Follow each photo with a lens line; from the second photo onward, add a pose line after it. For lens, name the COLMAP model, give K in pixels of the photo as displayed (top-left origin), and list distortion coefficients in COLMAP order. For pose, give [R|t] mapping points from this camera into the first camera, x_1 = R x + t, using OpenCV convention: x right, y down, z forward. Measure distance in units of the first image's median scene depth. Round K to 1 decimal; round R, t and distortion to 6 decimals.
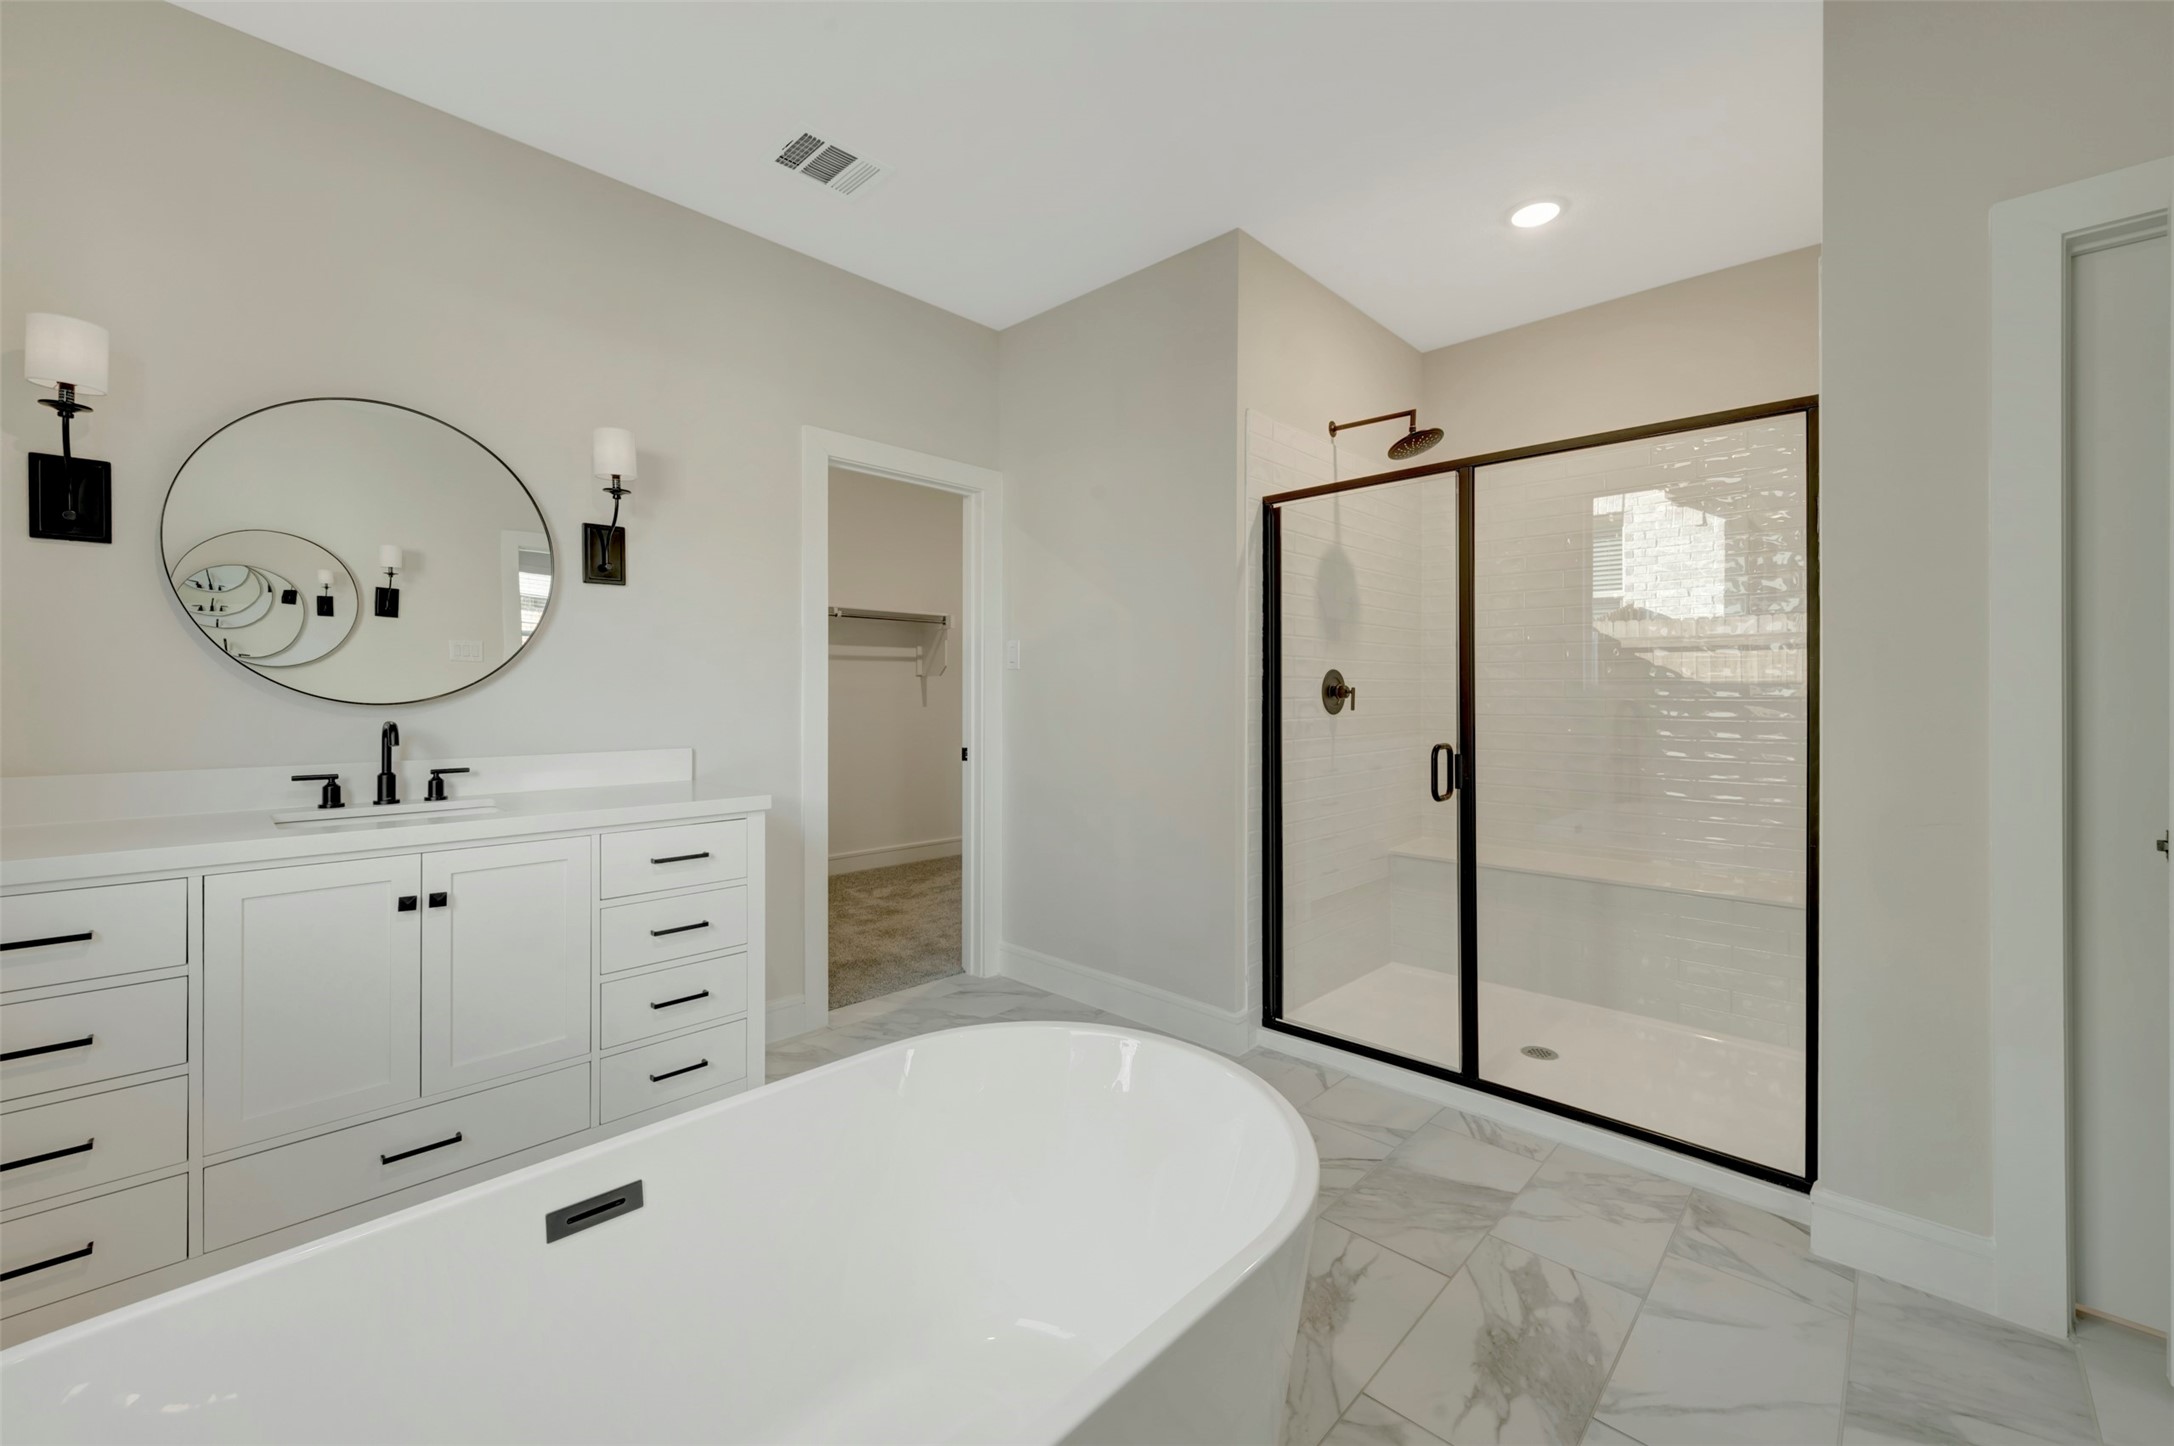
lens RADIAL K [[870.6, 0, 1086.8], [0, 870.6, 699.1], [0, 0, 1]] dist [0.000096, 0.000045]
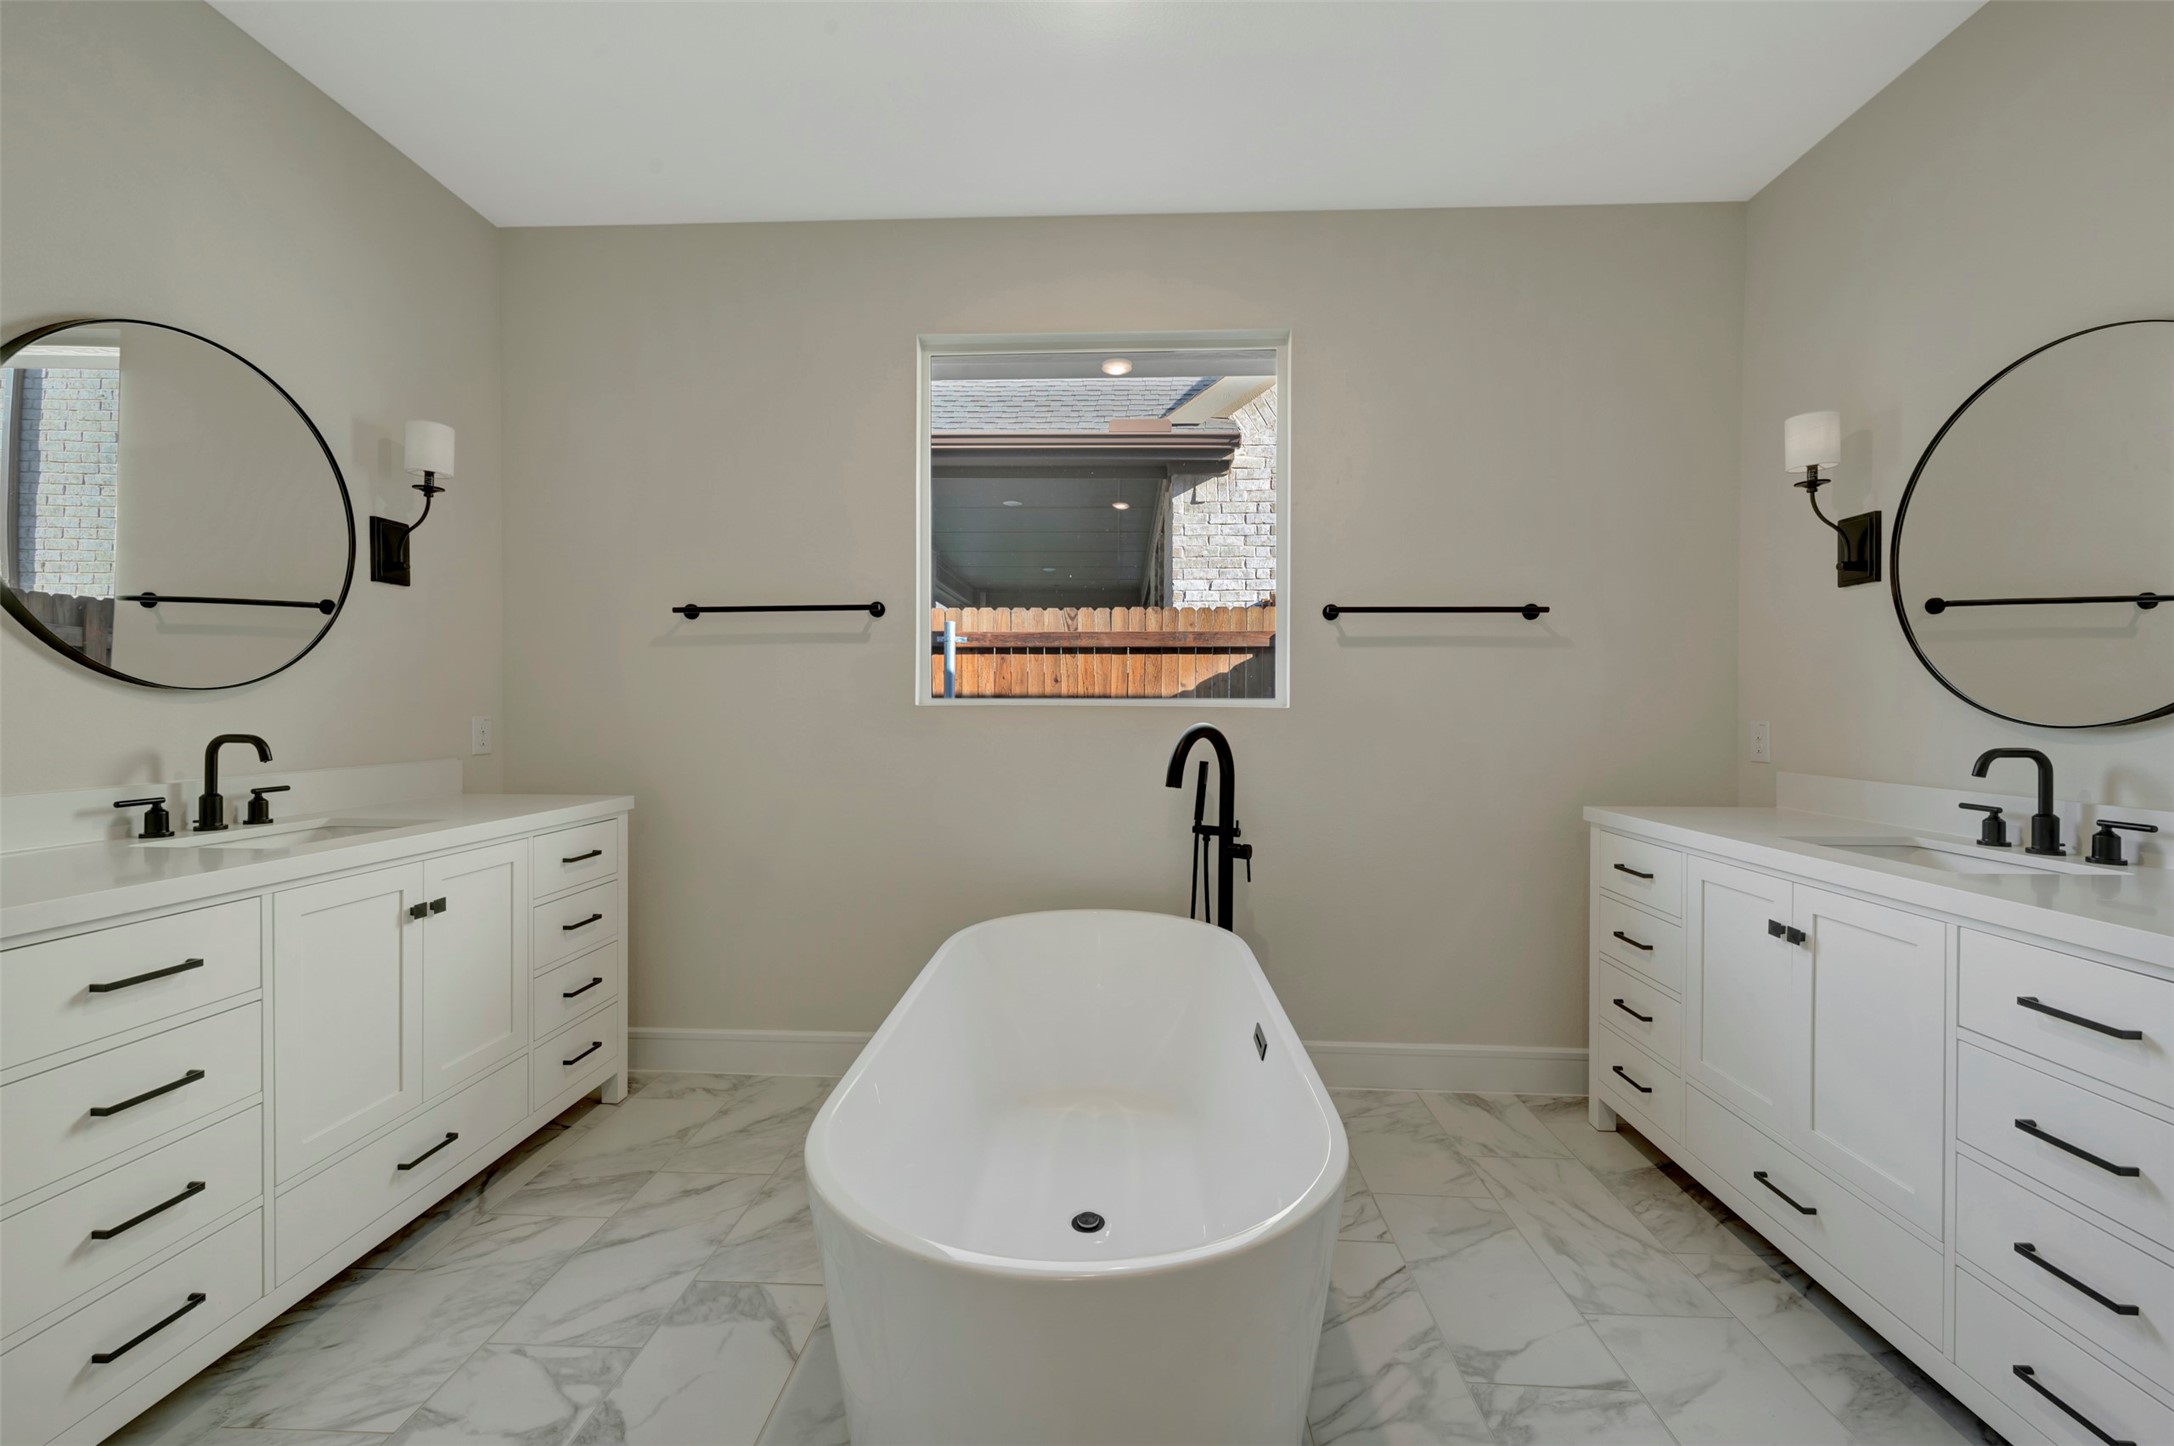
lens RADIAL K [[870.6, 0, 1081.8], [0, 870.6, 718.9], [0, 0, 1]] dist [0.000096, 0.000045]
pose [[-0.756625, 0.004647, -0.653833, 0.346344], [-0.011158, 0.999737, 0.020018, -0.007236], [0.653754, 0.022442, -0.756374, 0.974426]]
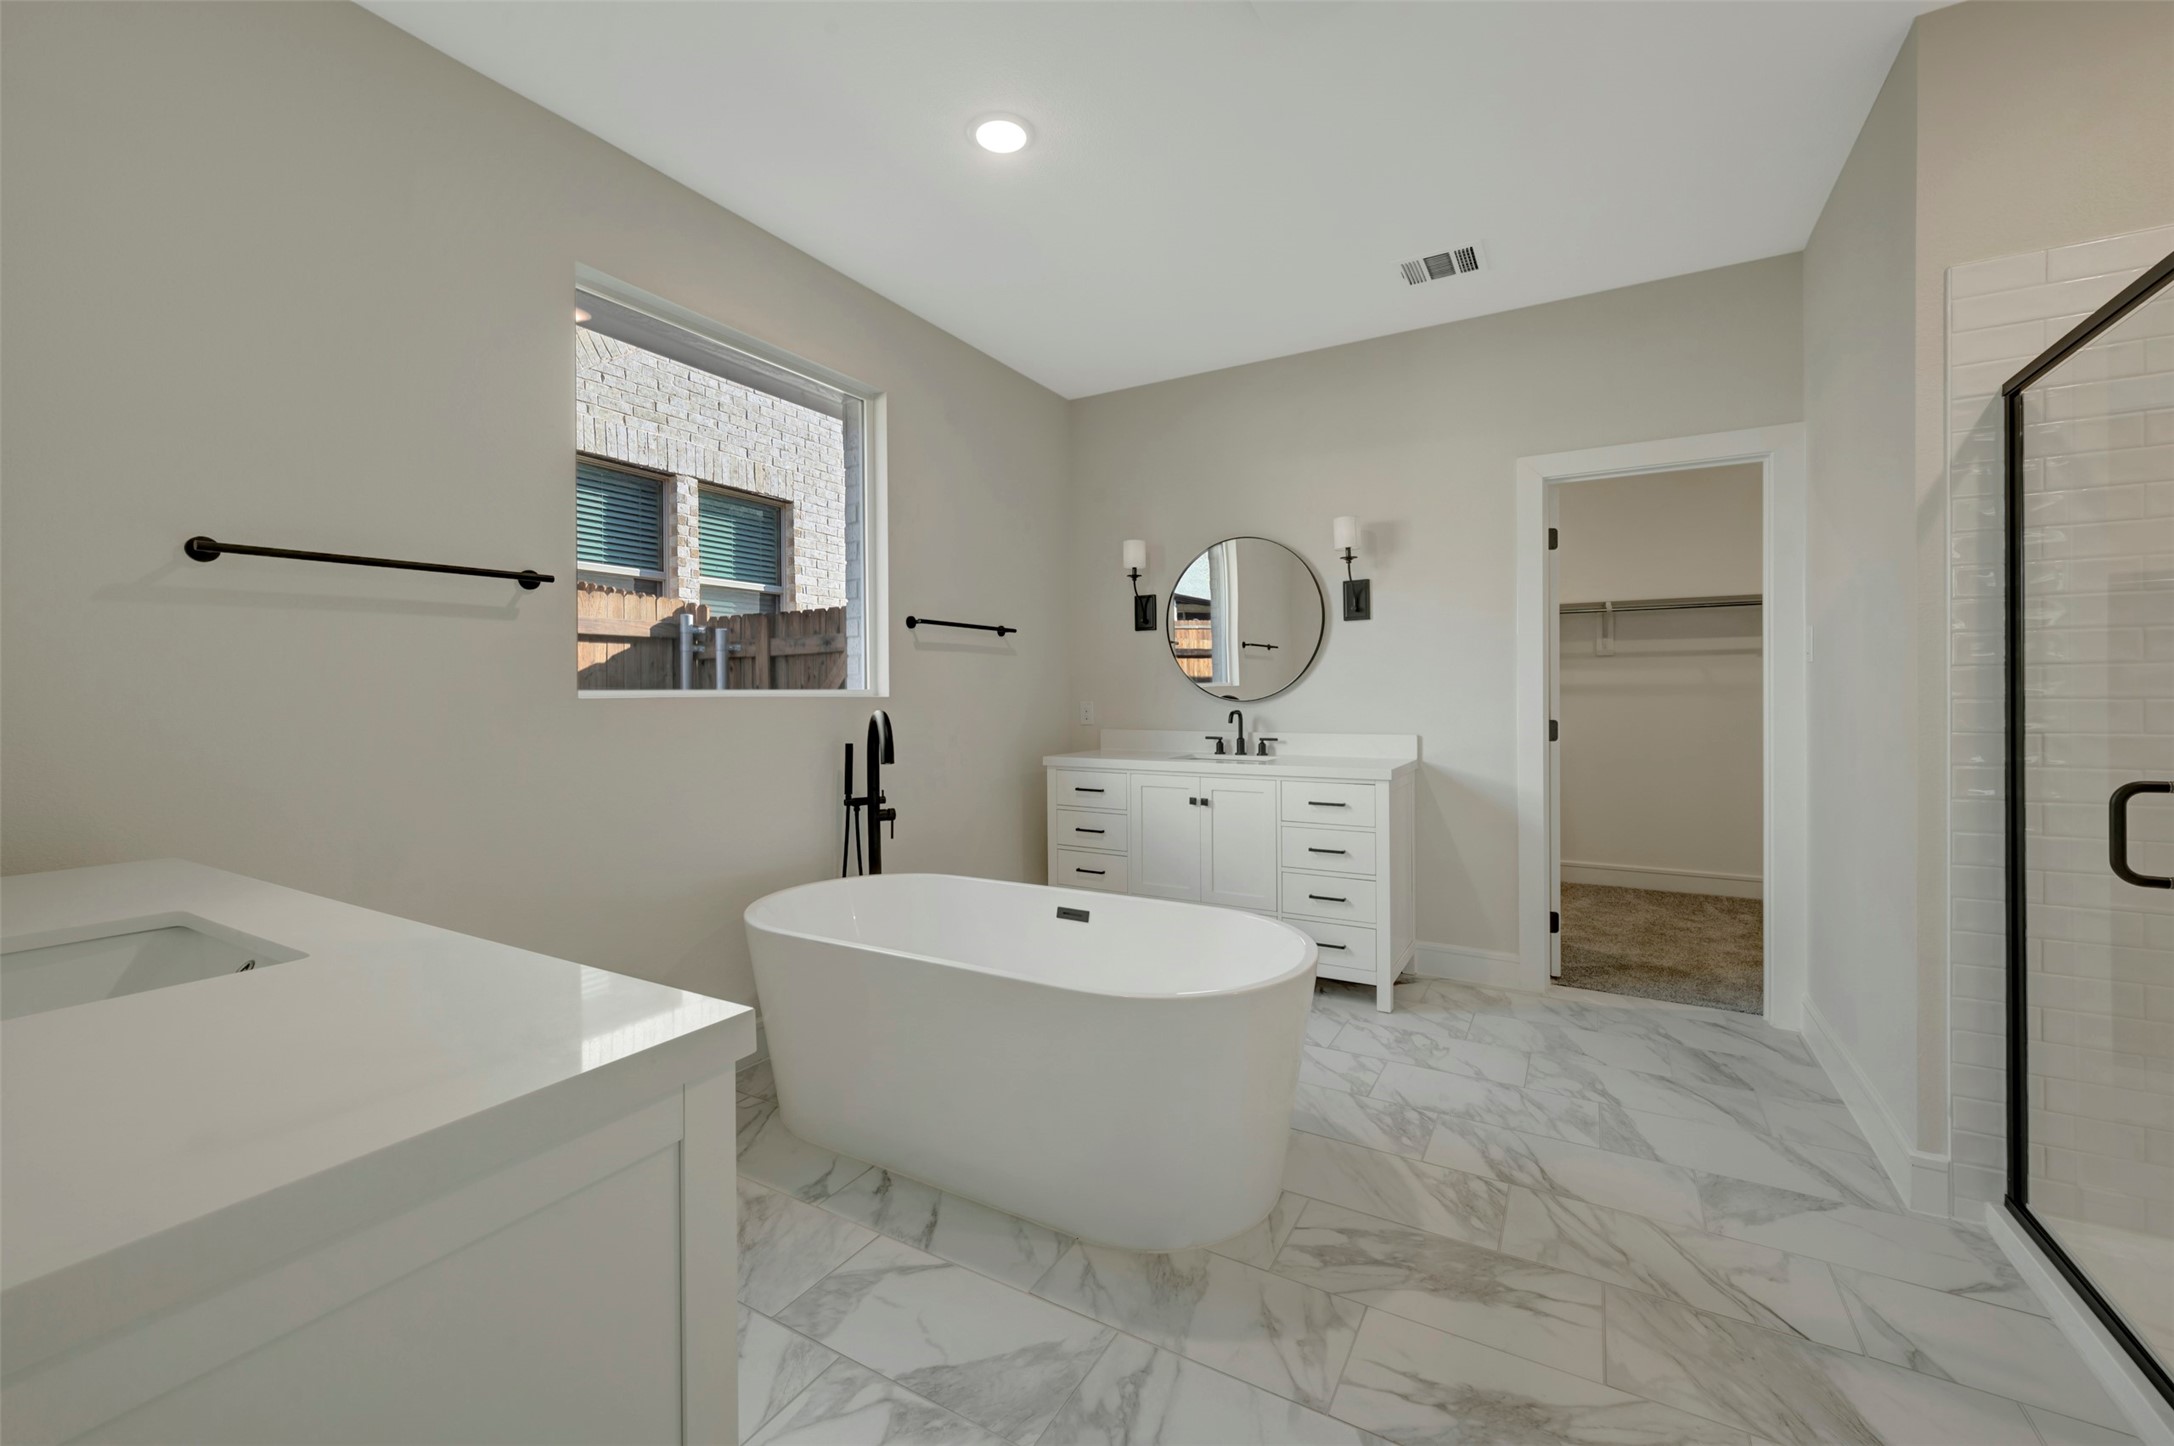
lens RADIAL K [[870.6, 0, 1095.0], [0, 870.6, 702.3], [0, 0, 1]] dist [0.000096, 0.000045]
pose [[0.236008, 0.004860, -0.971739, 0.872909], [-0.000467, 0.999988, 0.004888, -0.000047], [0.971751, -0.000700, 0.236007, 0.250618]]
